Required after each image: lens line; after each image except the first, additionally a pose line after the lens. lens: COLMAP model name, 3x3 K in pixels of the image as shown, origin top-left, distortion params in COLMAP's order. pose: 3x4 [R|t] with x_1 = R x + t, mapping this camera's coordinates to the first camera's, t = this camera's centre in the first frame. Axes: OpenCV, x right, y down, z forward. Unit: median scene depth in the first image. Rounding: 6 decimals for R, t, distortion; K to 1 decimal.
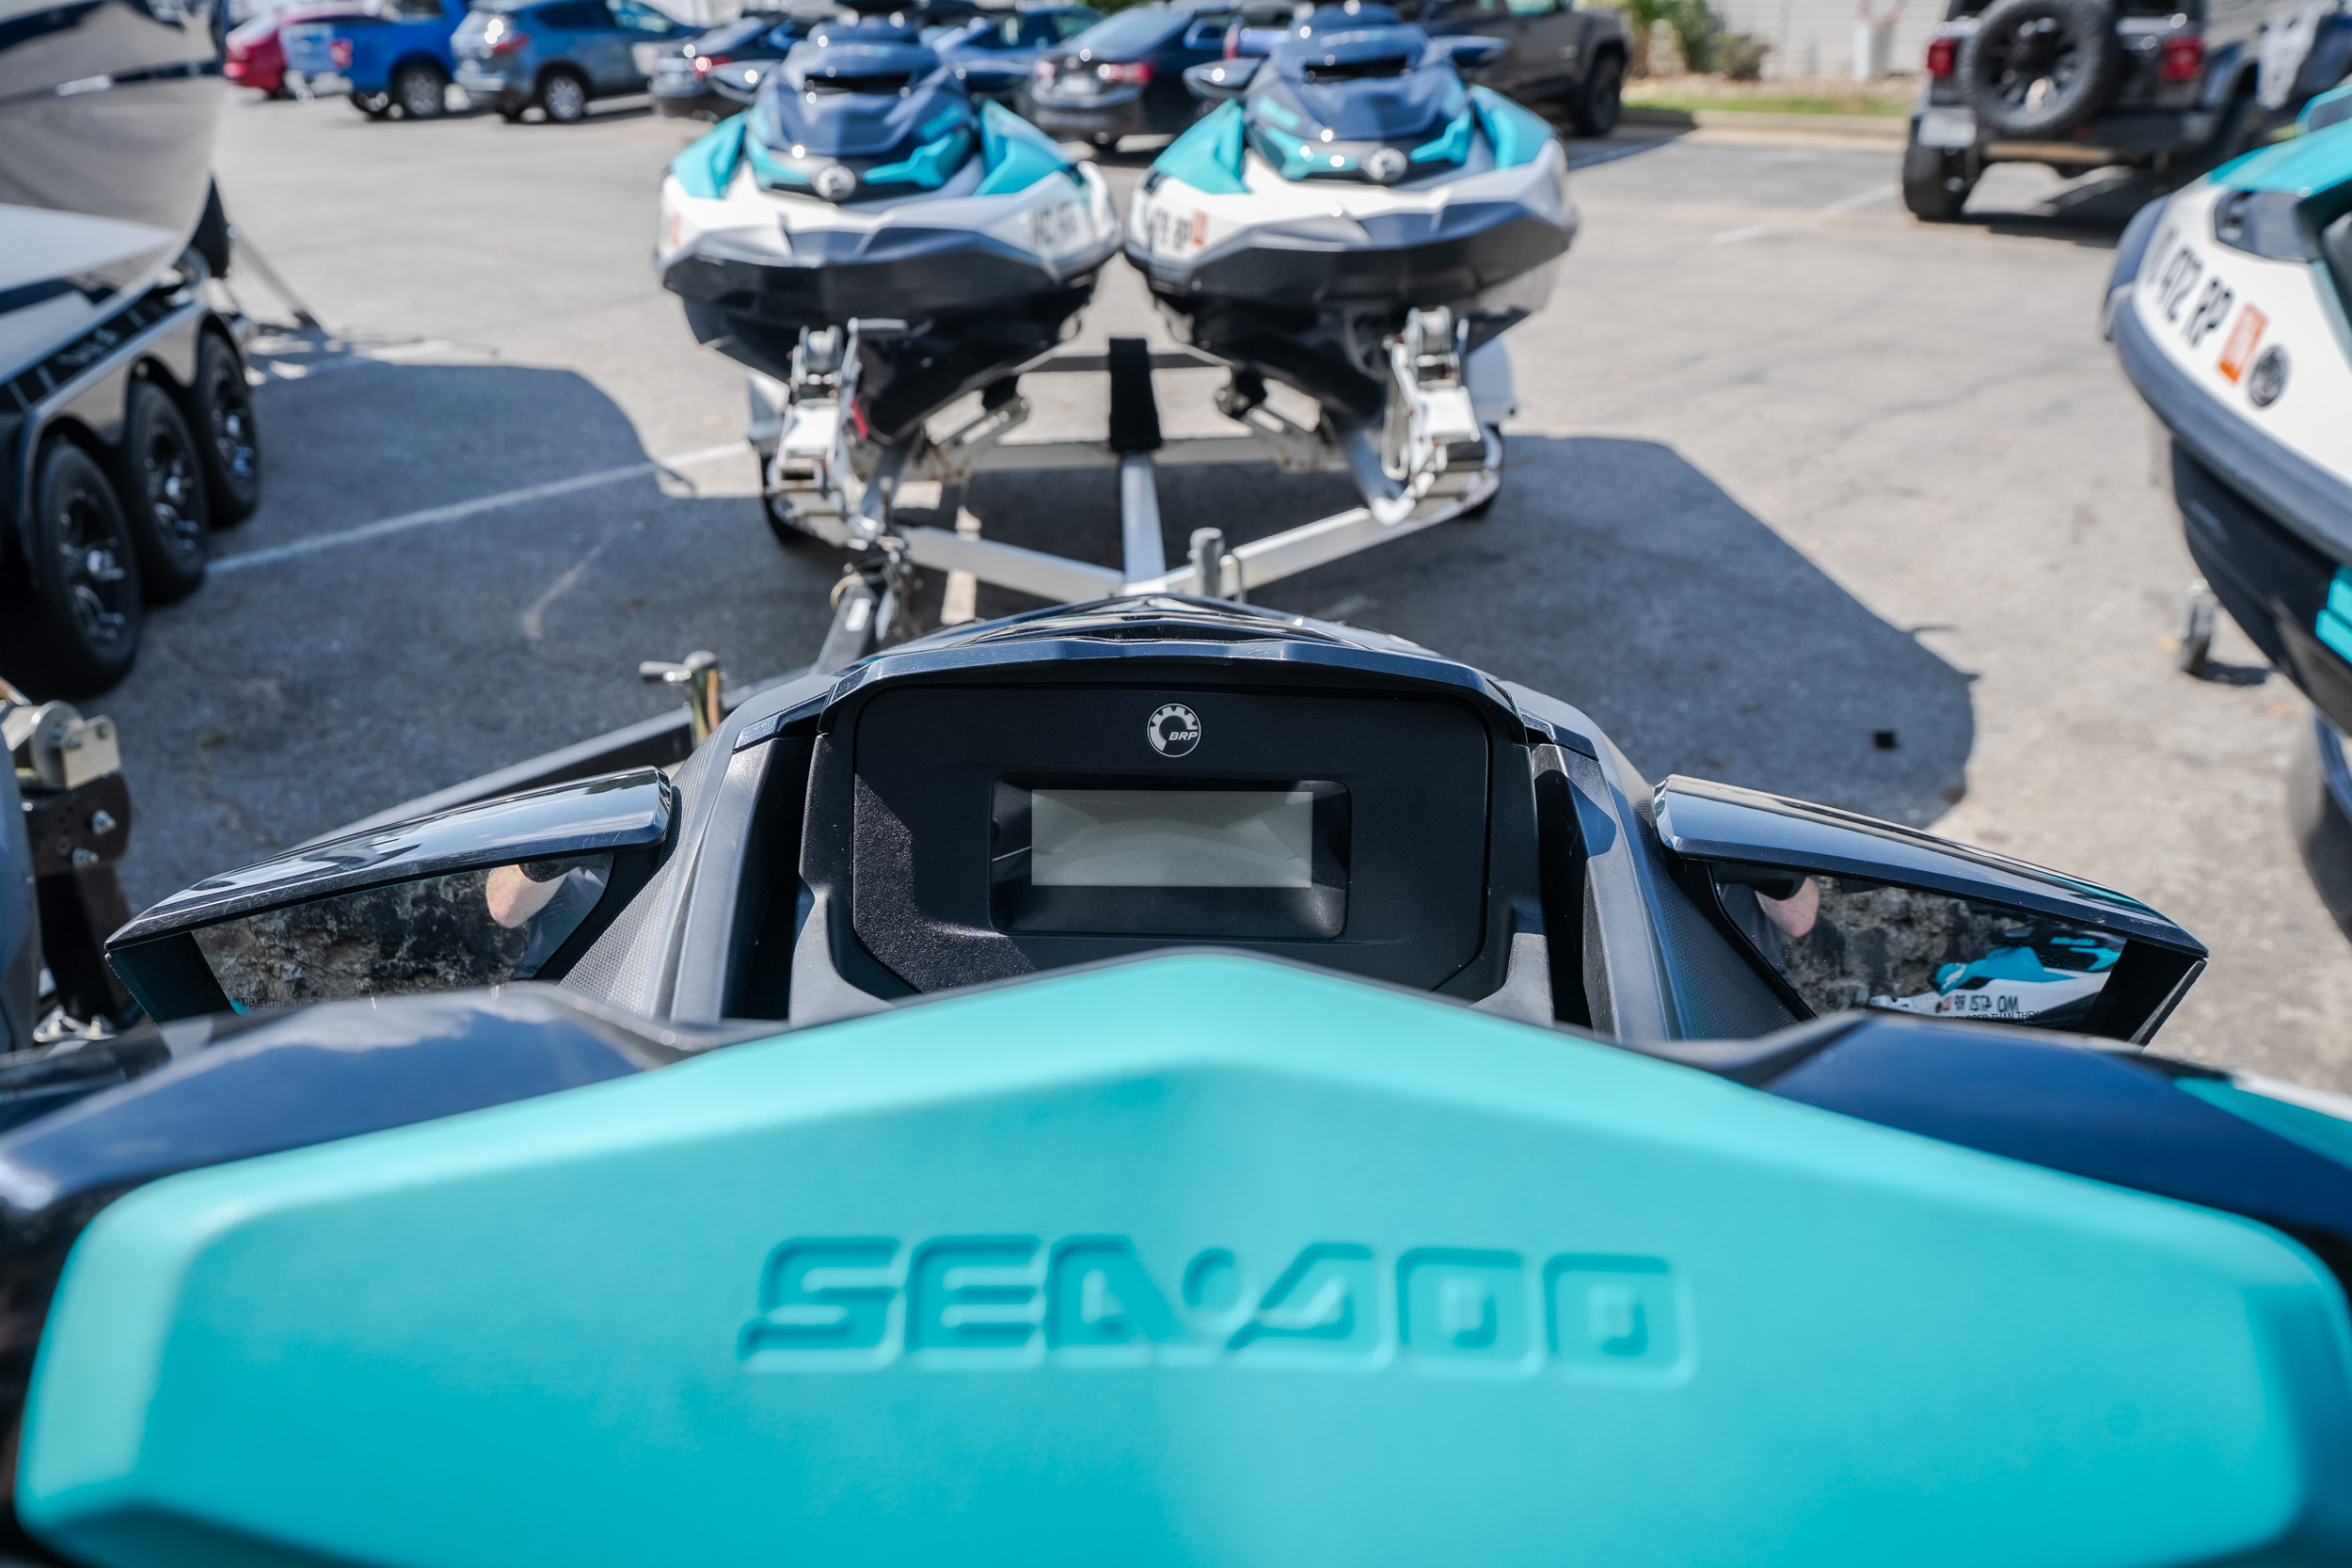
lens RADIAL K [[1691.2, 0, 1168.5], [0, 1691.2, 782.9], [0, 0, 1]] dist [-0.005424, 0.007628]
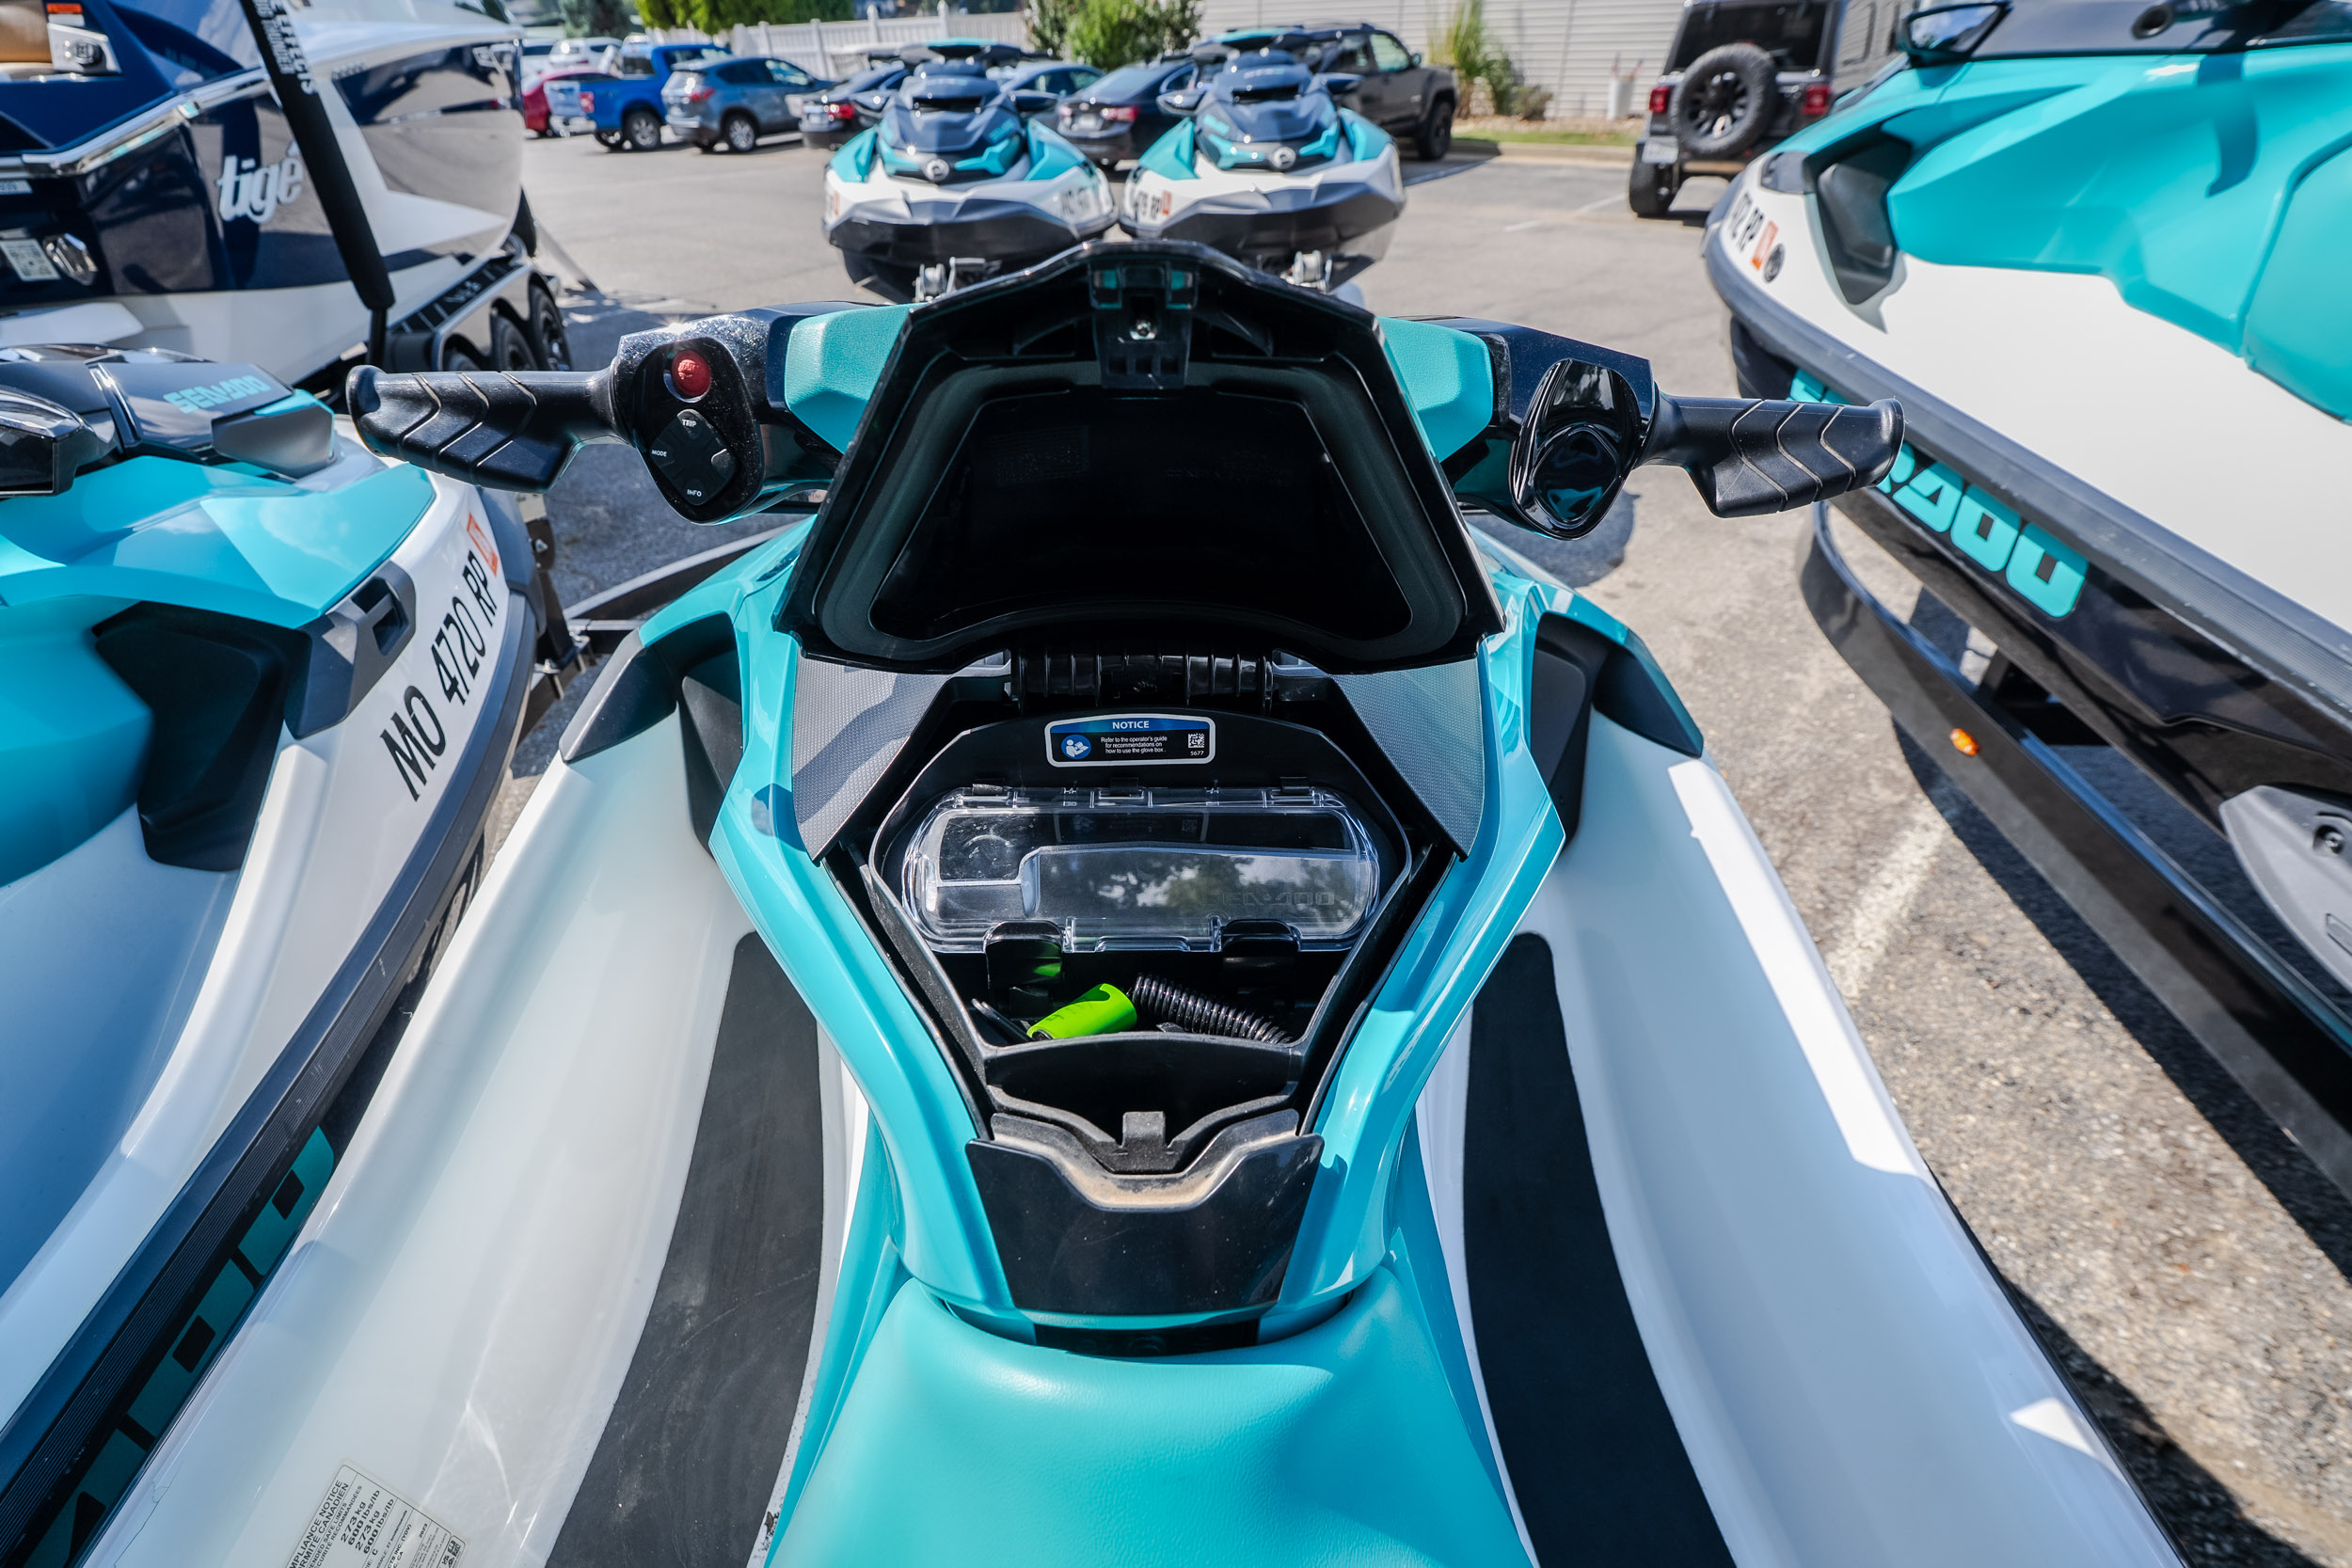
lens RADIAL K [[1058.9, 0, 1169.1], [0, 1058.9, 783.6], [0, 0, 1]] dist [-0.007040, 0.002883]
pose [[0.999876, -0.008780, 0.013106, 0.002574], [0.006533, 0.986668, 0.162617, 0.044876], [-0.014359, -0.162512, 0.986602, -0.063805]]
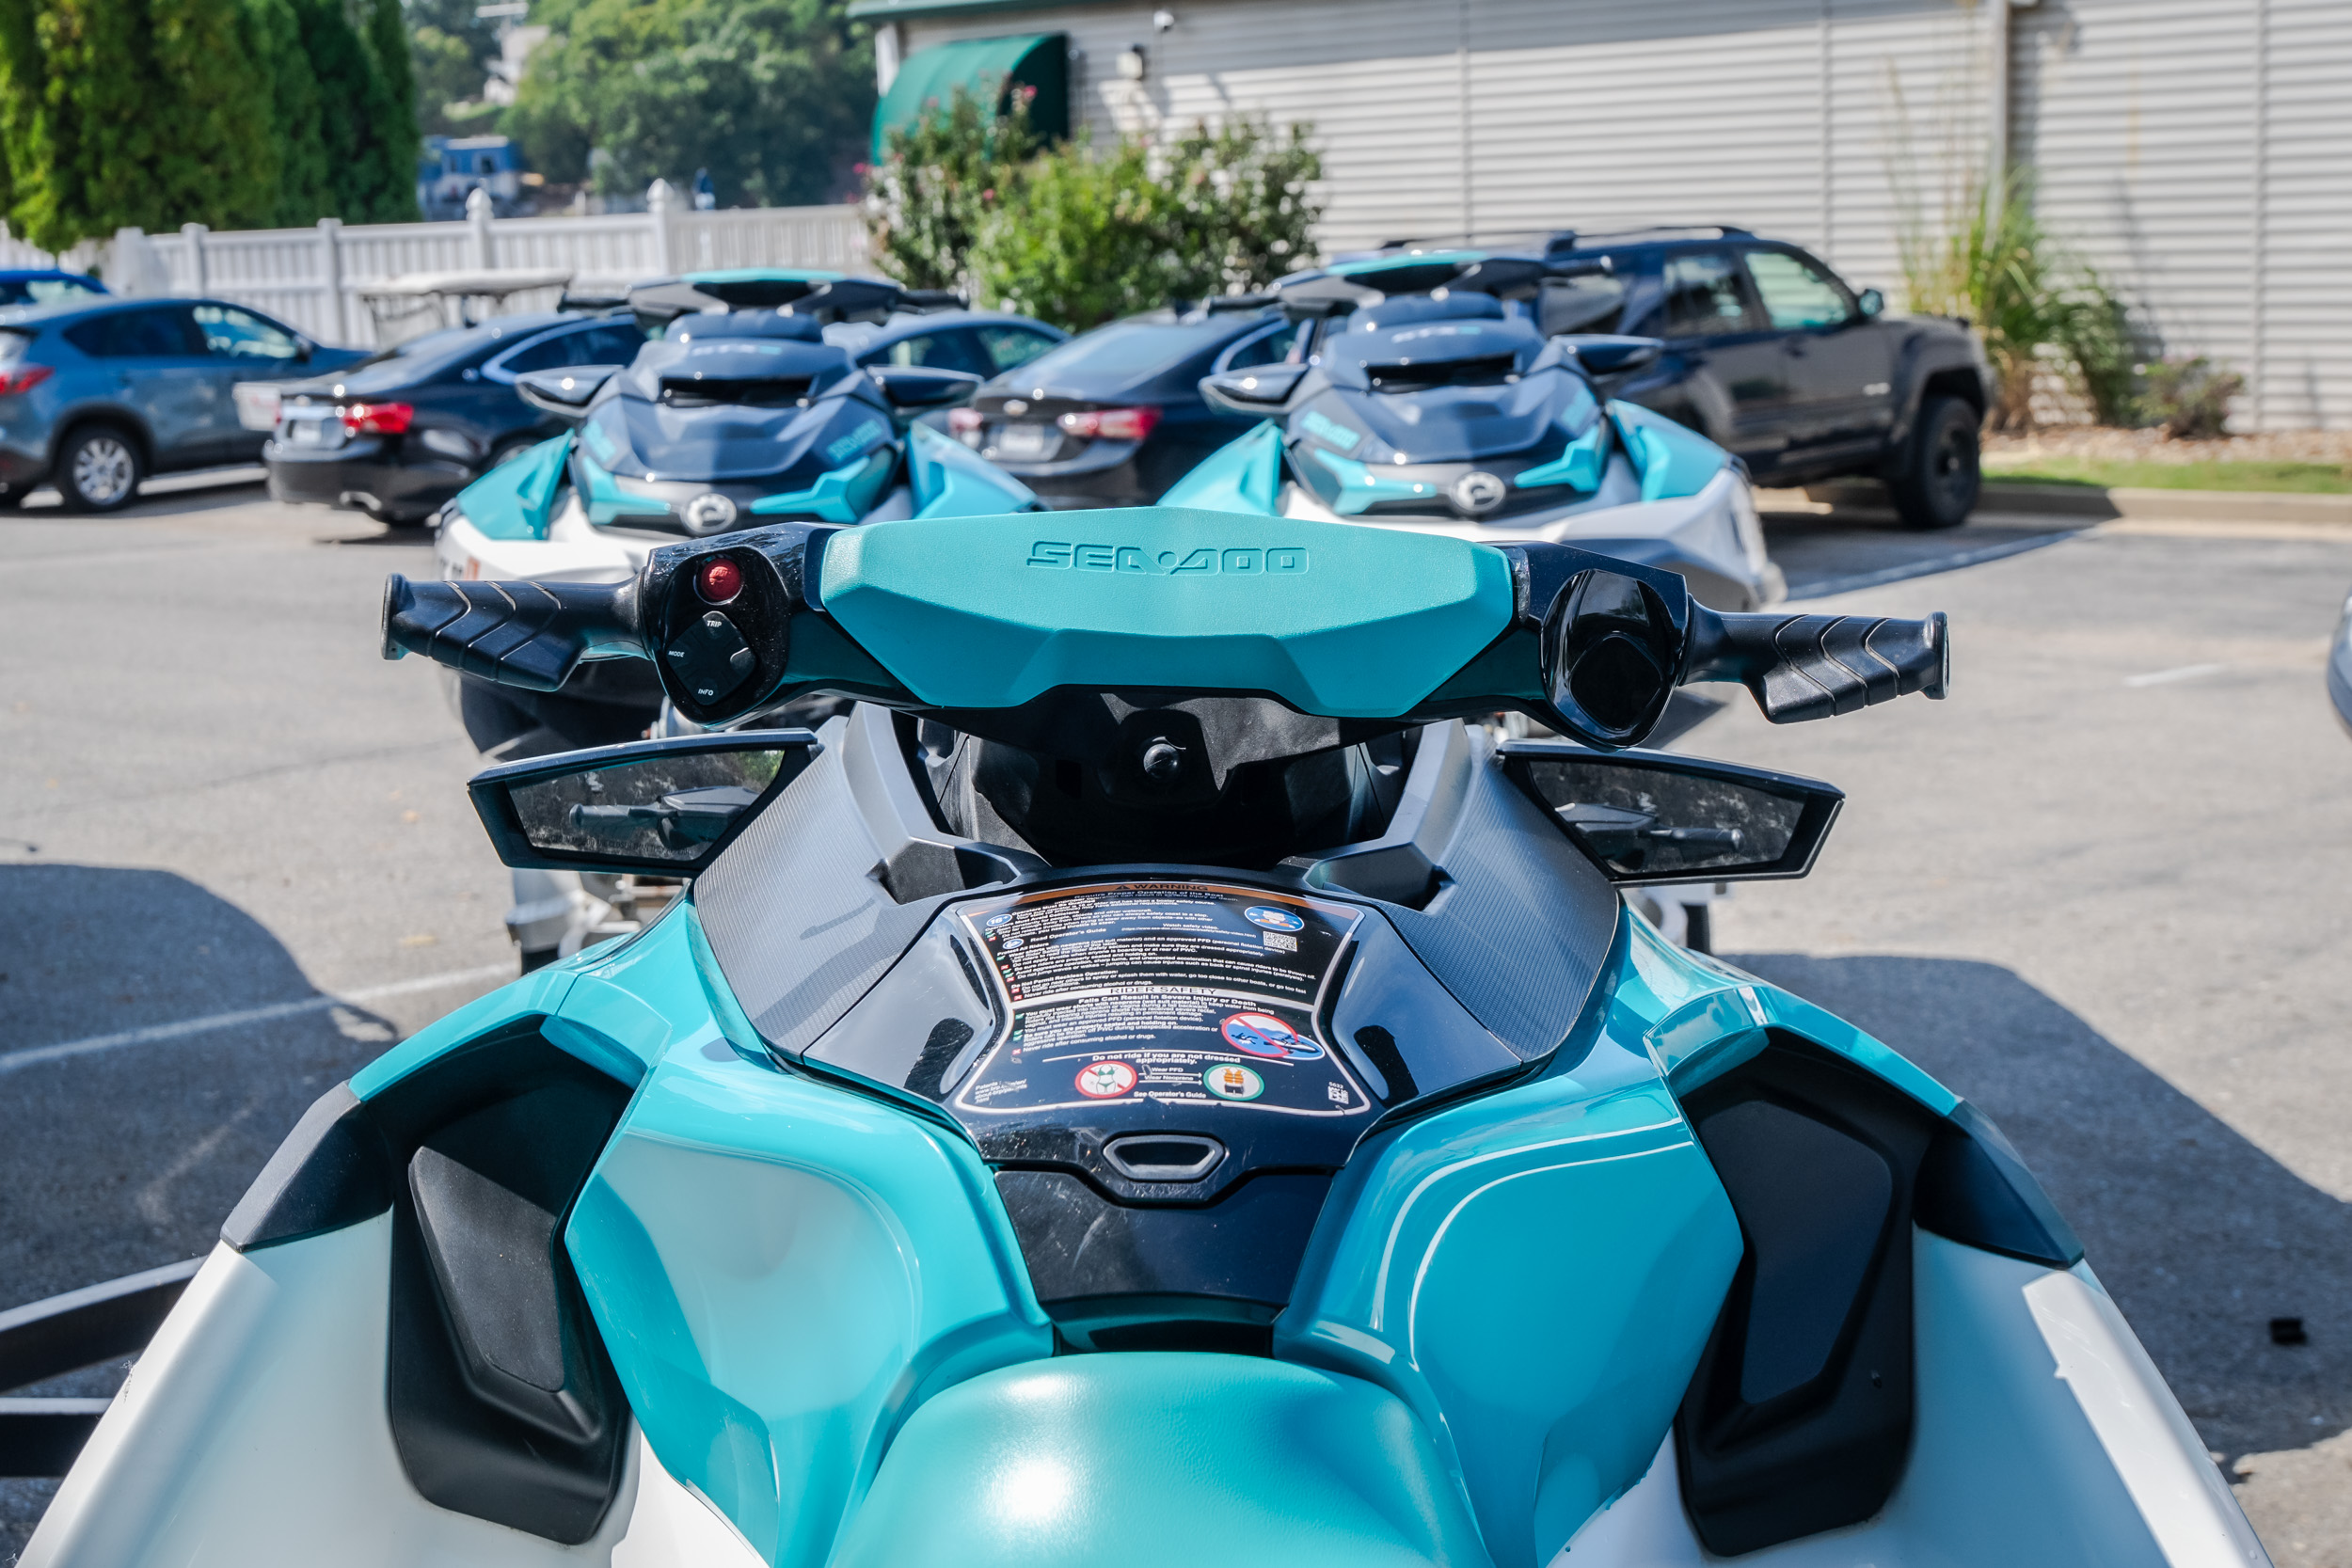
lens RADIAL K [[3434.2, 0, 1174.5], [0, 3434.2, 776.4], [0, 0, 1]] dist [0.006844, 0.000000]
pose [[0.999996, 0.000073, -0.002981, 0.003556], [-0.000953, 0.955020, -0.296539, 0.152470], [0.002826, 0.296541, 0.955016, -0.298103]]
